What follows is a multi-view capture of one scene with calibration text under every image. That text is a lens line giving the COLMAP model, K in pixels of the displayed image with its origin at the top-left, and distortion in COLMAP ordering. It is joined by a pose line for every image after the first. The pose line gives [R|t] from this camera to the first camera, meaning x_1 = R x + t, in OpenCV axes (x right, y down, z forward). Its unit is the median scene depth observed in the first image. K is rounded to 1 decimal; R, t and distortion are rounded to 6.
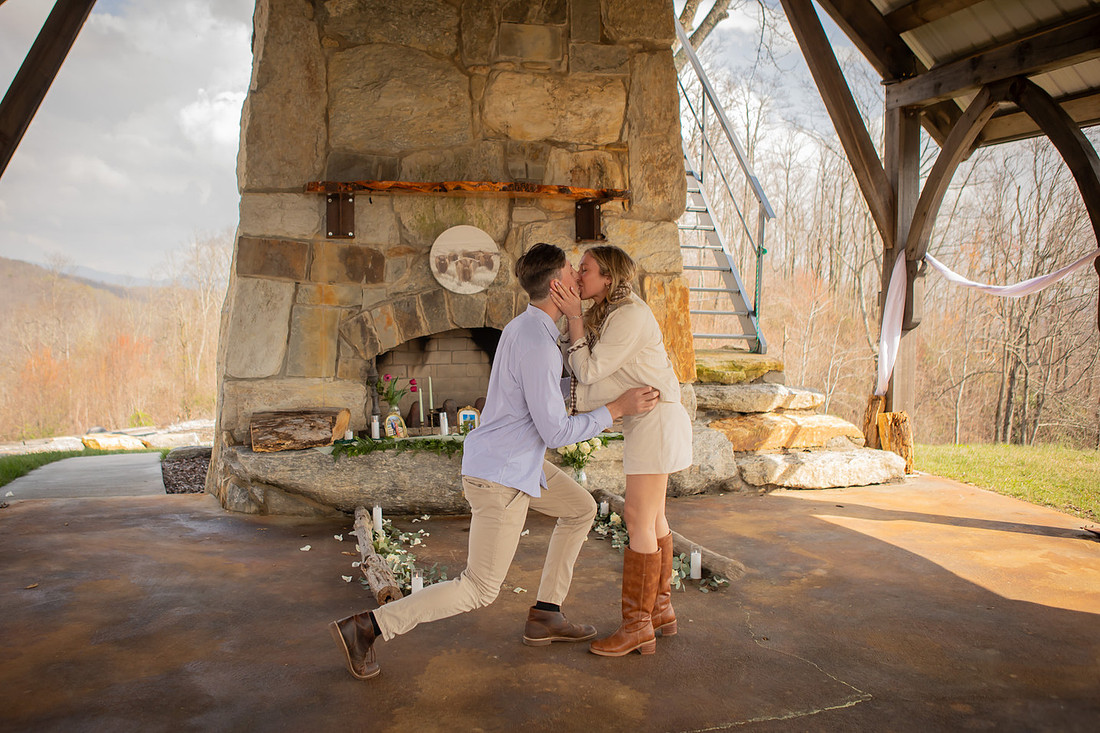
lens RADIAL K [[959.4, 0, 501.4], [0, 959.4, 327.8], [0, 0, 1]] dist [-0.096178, 0.106243]
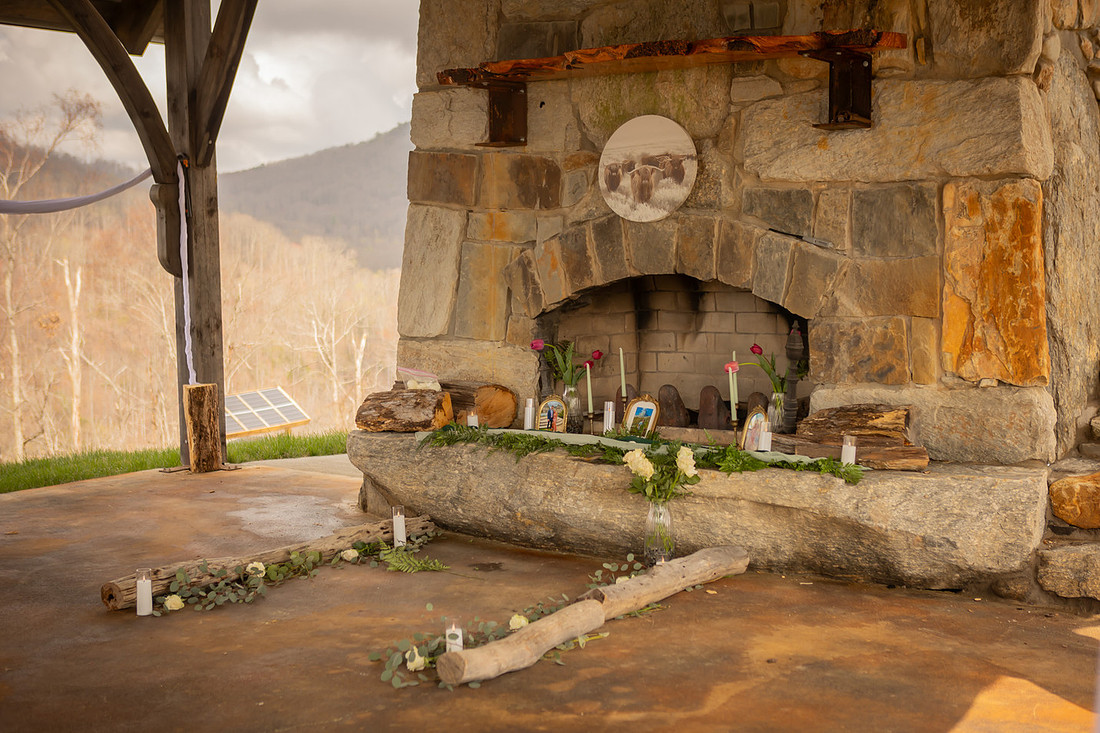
lens RADIAL K [[1491.3, 0, 550.0], [0, 1491.3, 366.5], [0, 0, 1]] dist [-0.013607, 0.044985]
pose [[0.647217, 0.055532, -0.760281, 0.686636], [-0.015280, 0.998088, 0.059893, 0.002763], [0.762153, -0.027147, 0.646828, 0.294734]]
